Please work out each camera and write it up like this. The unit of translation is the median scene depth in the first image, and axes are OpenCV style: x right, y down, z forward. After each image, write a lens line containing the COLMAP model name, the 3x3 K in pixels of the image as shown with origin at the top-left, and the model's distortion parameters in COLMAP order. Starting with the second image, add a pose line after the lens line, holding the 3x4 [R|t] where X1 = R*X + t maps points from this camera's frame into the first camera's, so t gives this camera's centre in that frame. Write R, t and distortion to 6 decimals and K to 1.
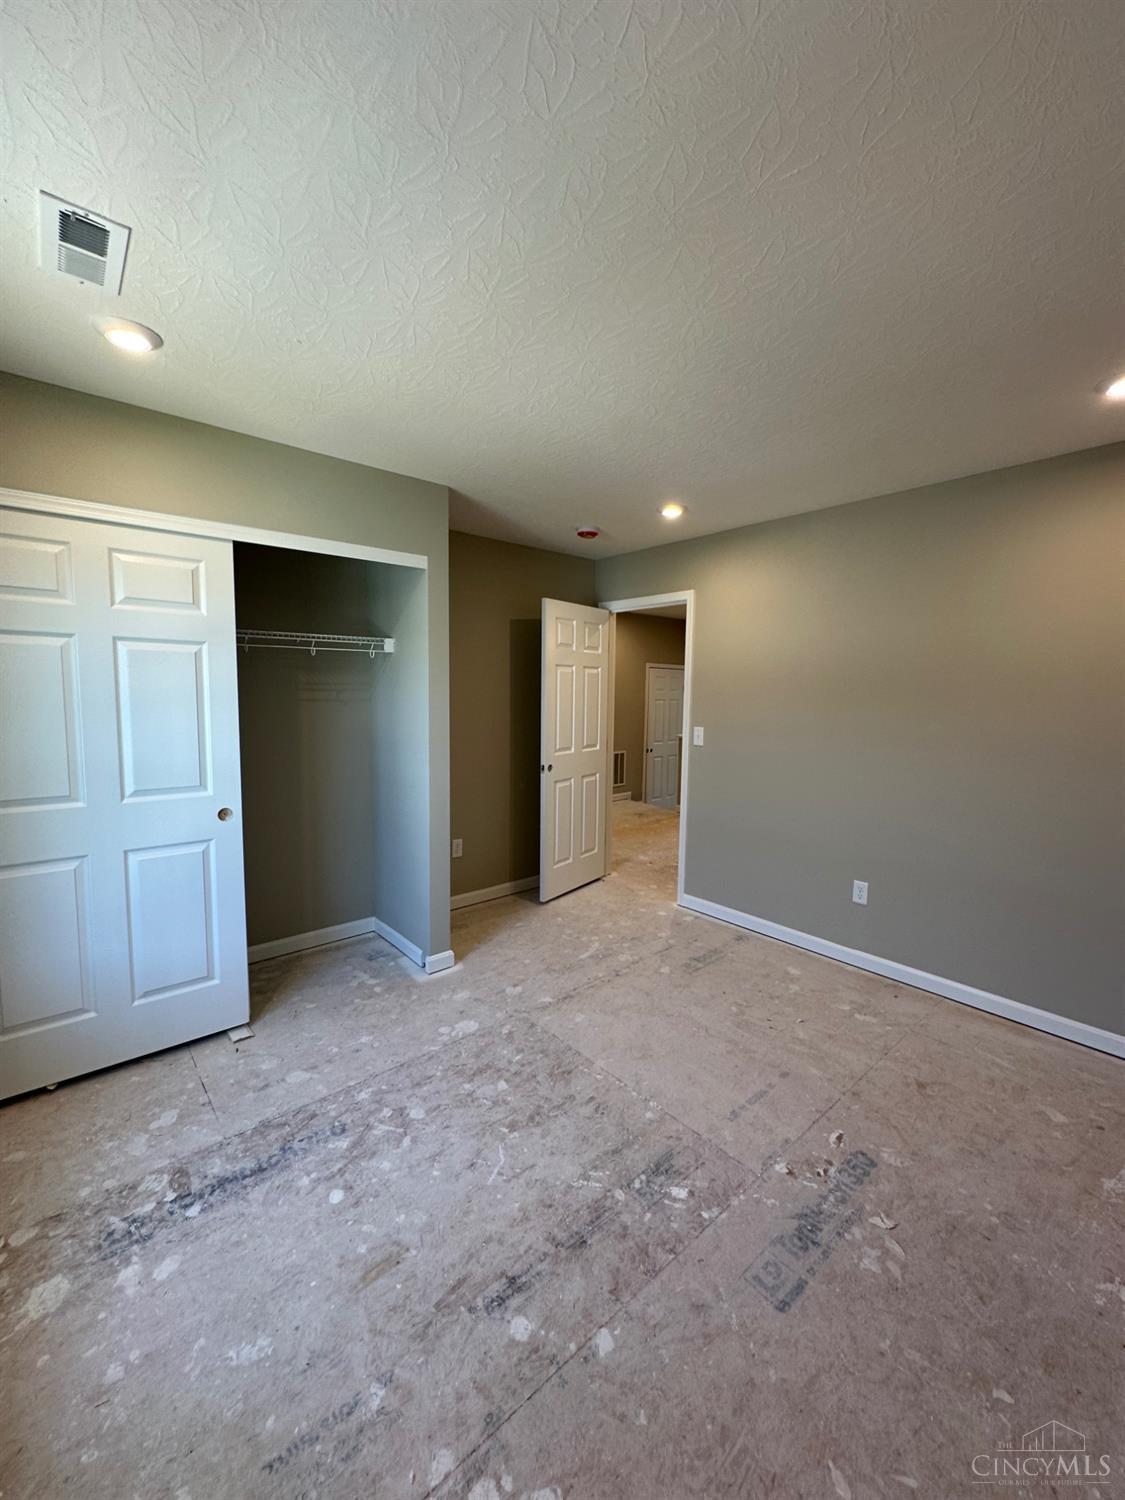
lens RADIAL K [[599.7, 0, 563.2], [0, 599.7, 749.2], [0, 0, 1]] dist [-0.003021, 0.000900]
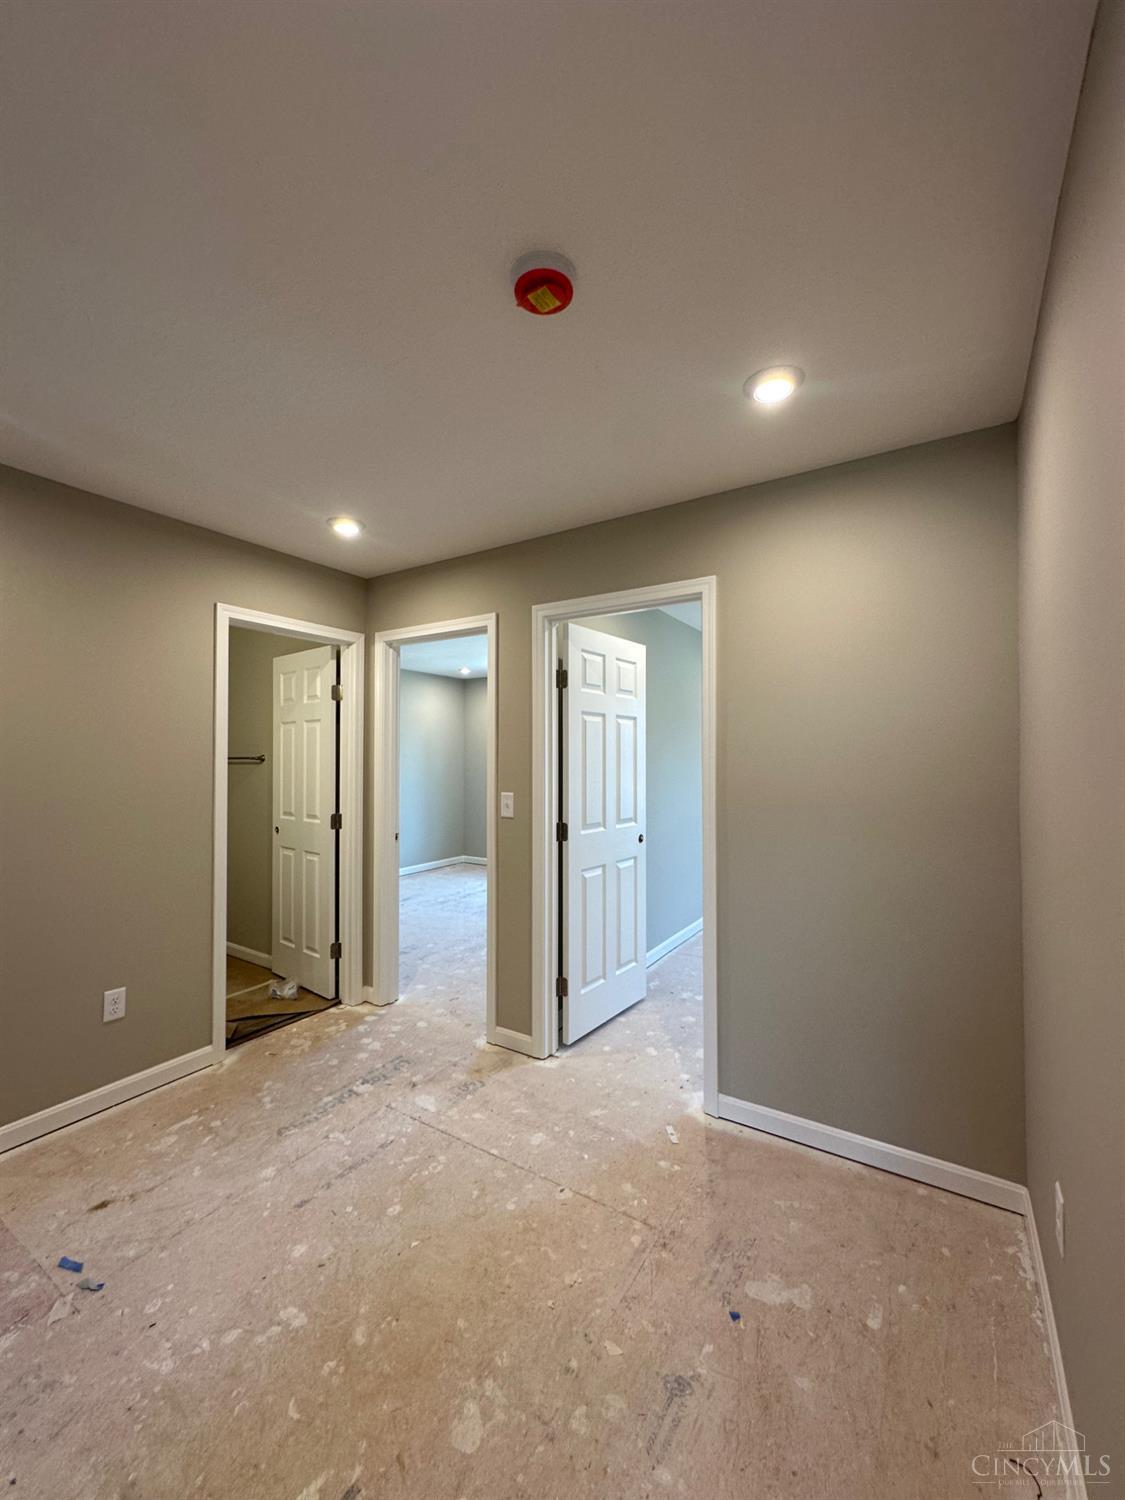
lens RADIAL K [[599.7, 0, 563.2], [0, 599.7, 749.2], [0, 0, 1]] dist [-0.003021, 0.000900]
pose [[-0.958454, -0.016742, -0.284754, 0.198901], [-0.039370, 0.996486, 0.073927, -0.152028], [0.282516, 0.082067, -0.955746, 1.707687]]
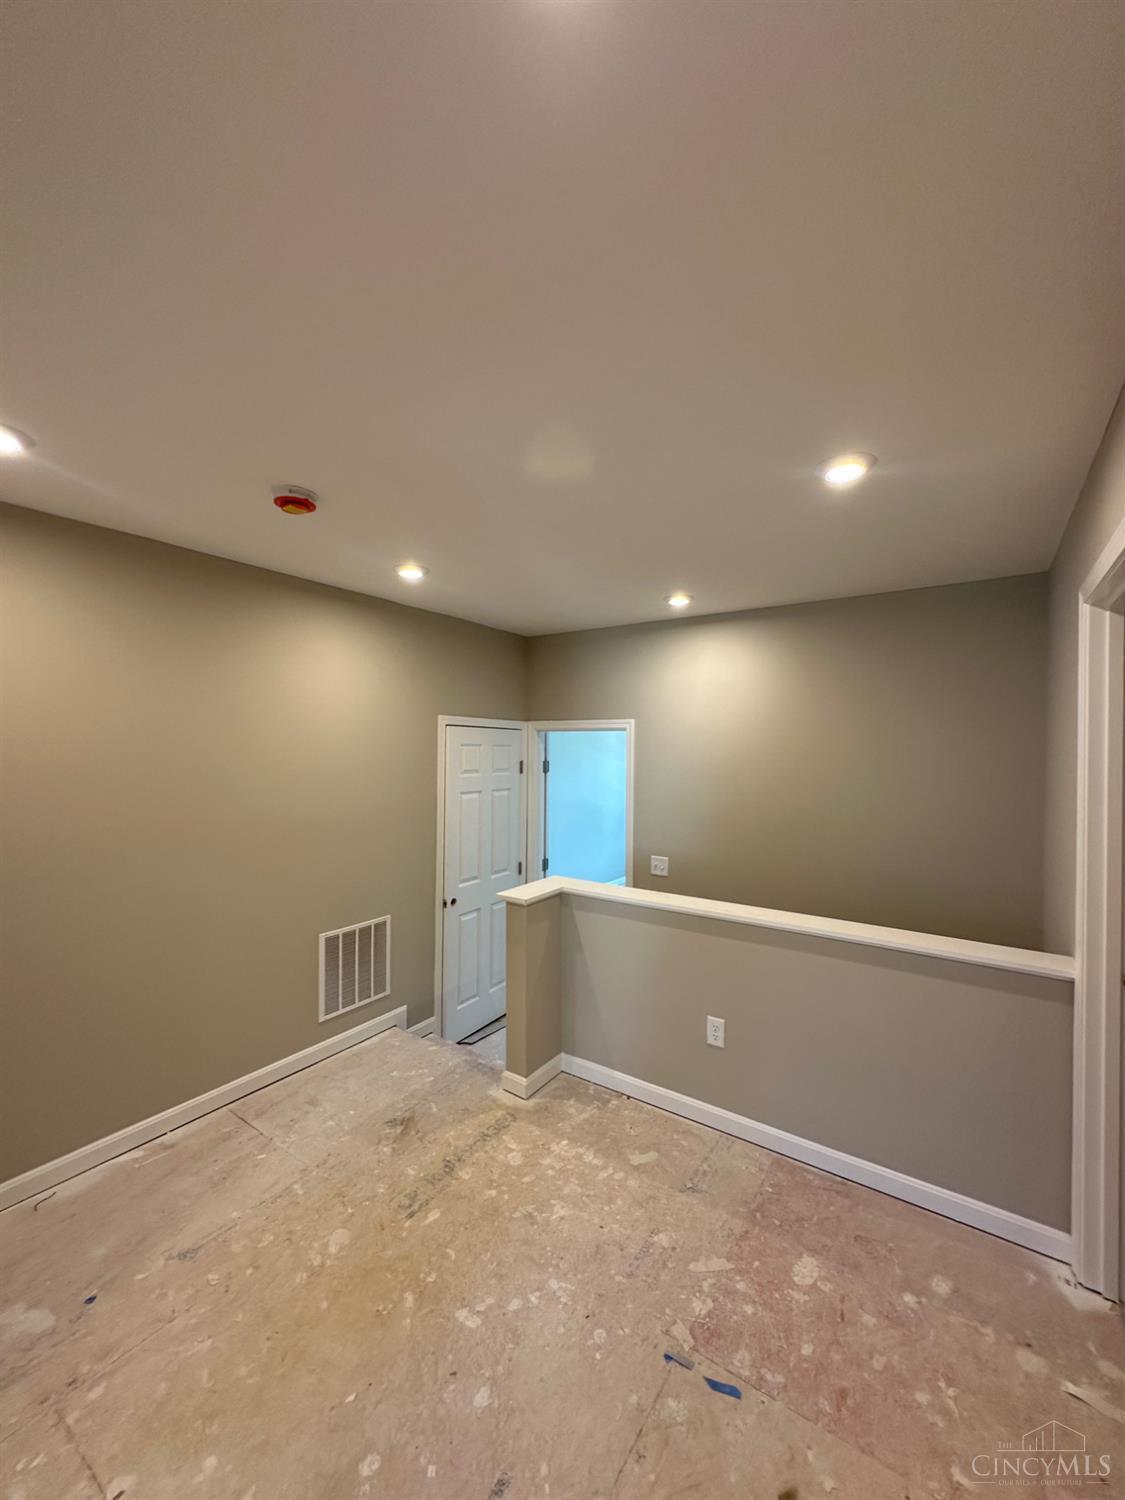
lens RADIAL K [[599.7, 0, 563.2], [0, 599.7, 749.2], [0, 0, 1]] dist [-0.003021, 0.000900]
pose [[0.968087, -0.000902, 0.250611, 0.206477], [0.026040, 0.994943, -0.097009, -0.125391], [-0.249256, 0.100440, 0.963215, 0.950710]]
